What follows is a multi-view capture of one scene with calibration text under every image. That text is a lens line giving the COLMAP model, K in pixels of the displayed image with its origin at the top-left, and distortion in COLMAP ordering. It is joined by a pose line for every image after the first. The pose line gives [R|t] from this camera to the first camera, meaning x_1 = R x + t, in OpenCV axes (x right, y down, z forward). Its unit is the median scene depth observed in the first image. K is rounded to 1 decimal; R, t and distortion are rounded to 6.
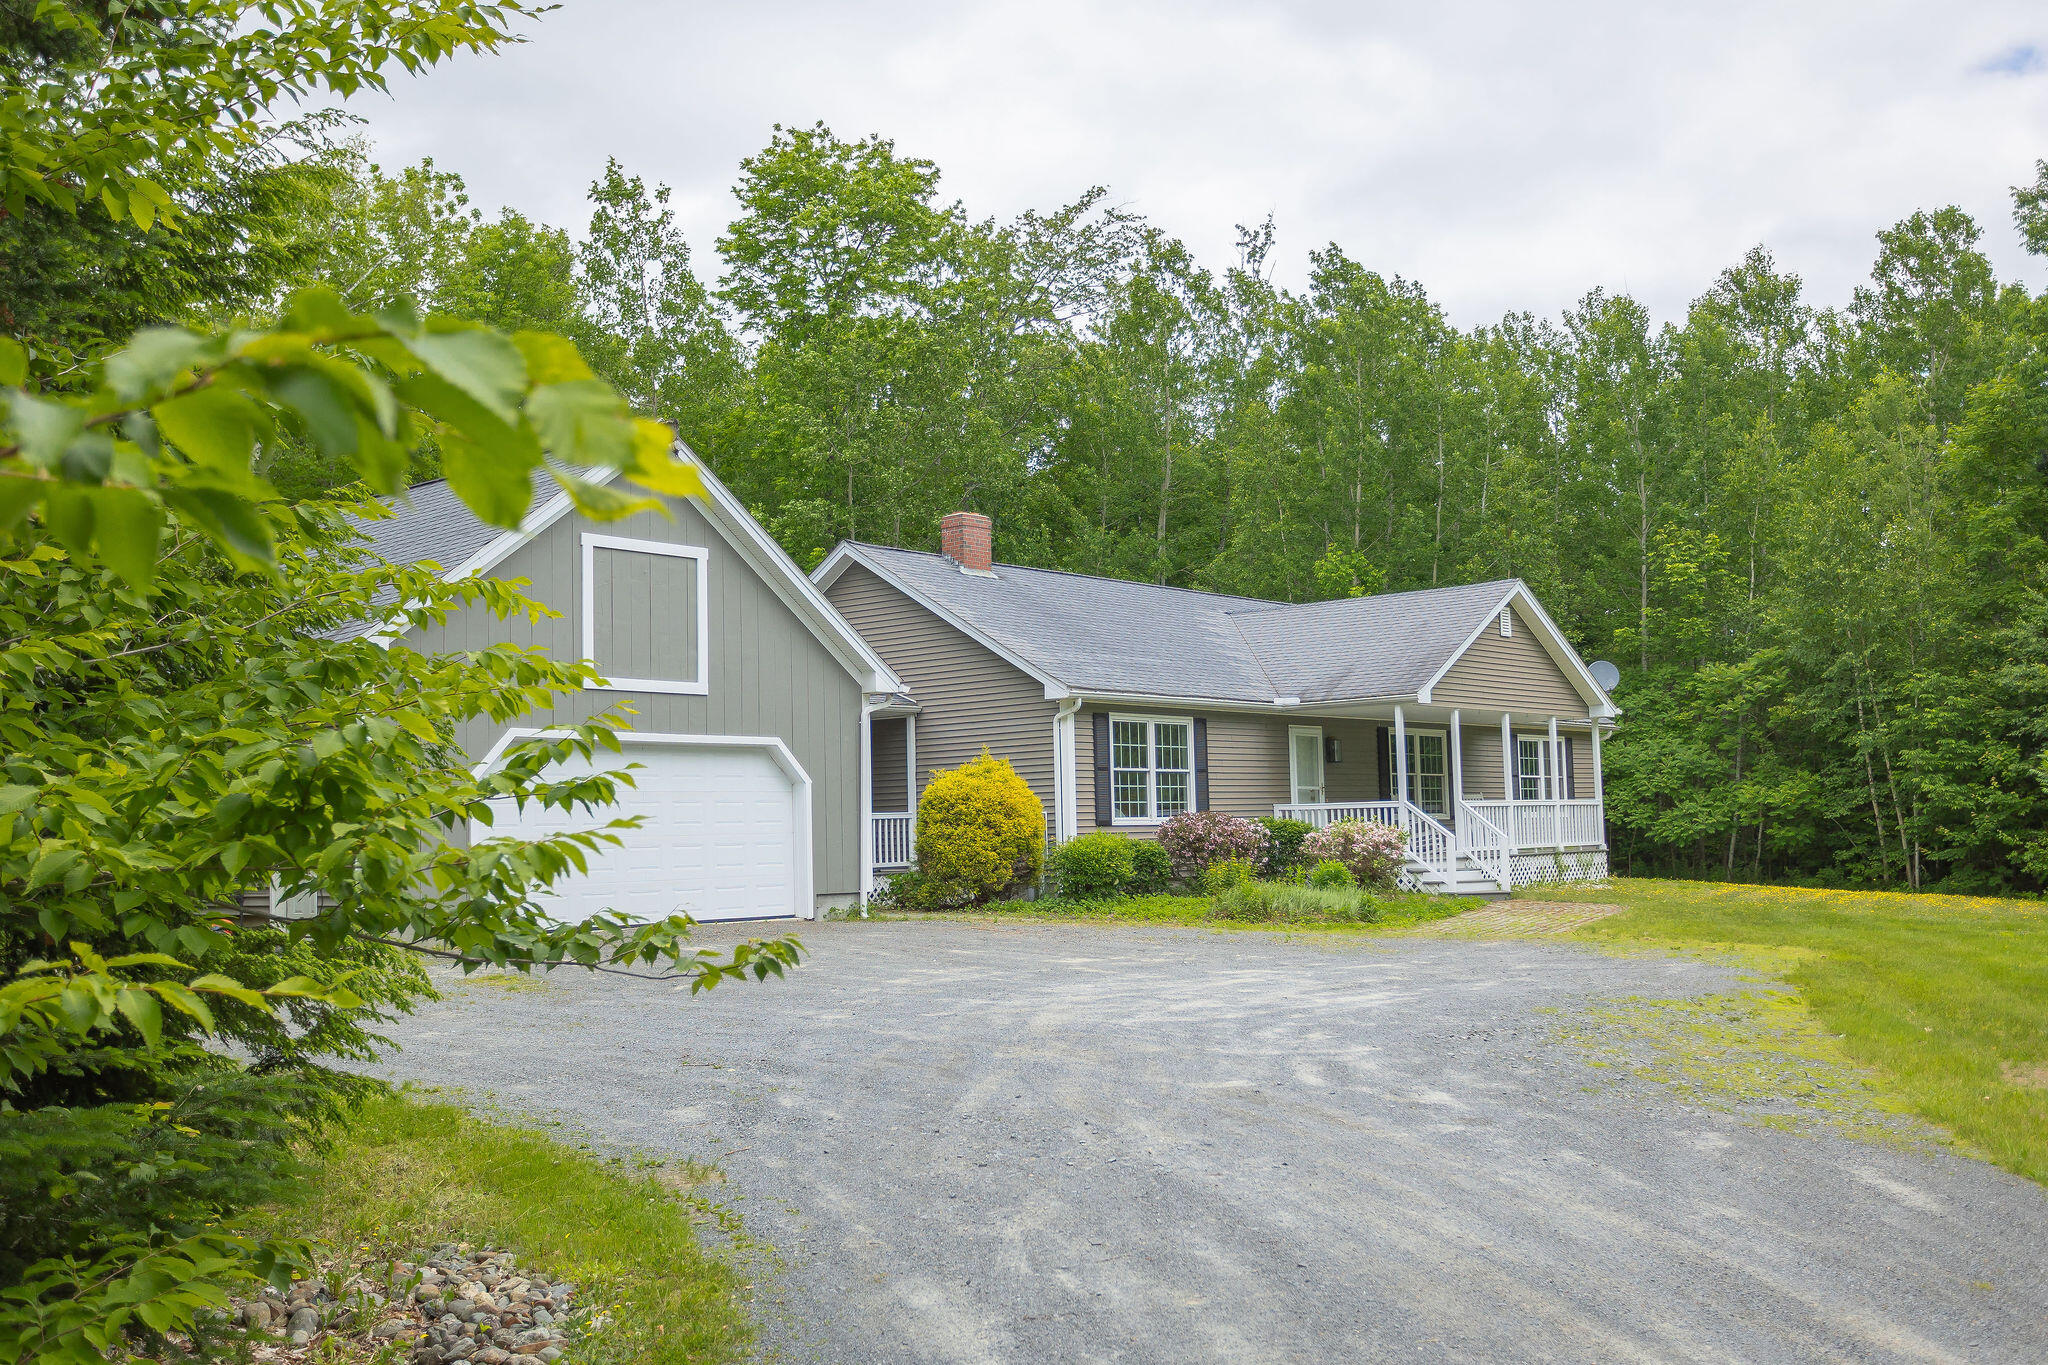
lens RADIAL K [[1898.1, 0, 1024.0], [0, 1898.1, 641.2], [0, 0, 1]] dist [0.064163, -0.004894]
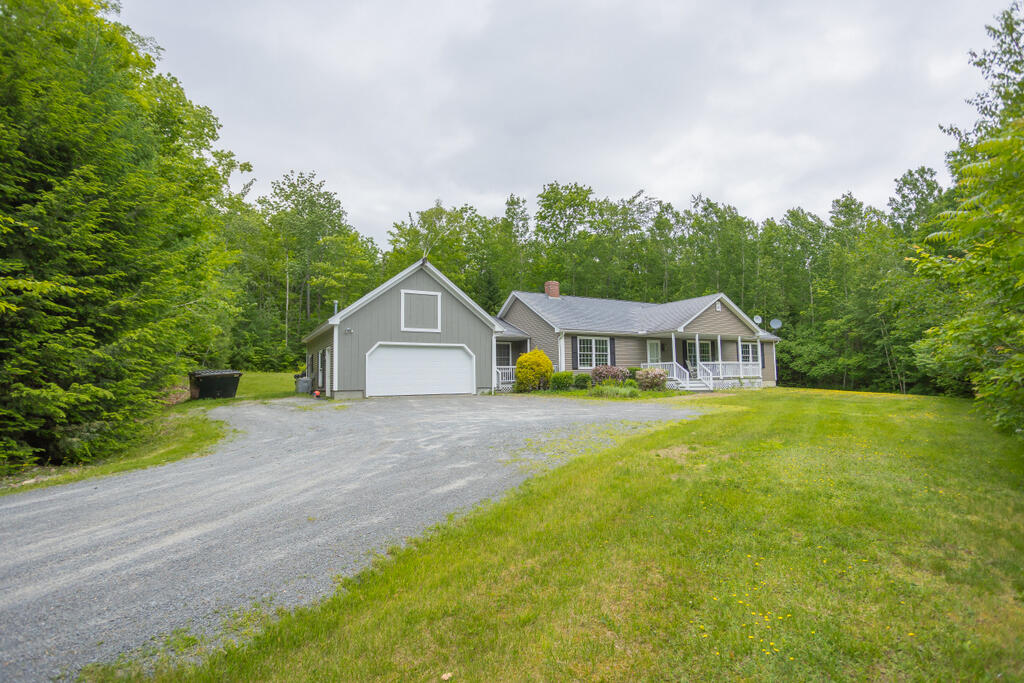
lens RADIAL K [[506.4, 0, 506.9], [0, 506.4, 322.8], [0, 0, 1]] dist [-0.001361, 0.000054]
pose [[0.949717, -0.029677, -0.311701, 0.175526], [0.027946, 0.999559, -0.010020, 0.015812], [0.311861, 0.000806, 0.950127, 0.078441]]
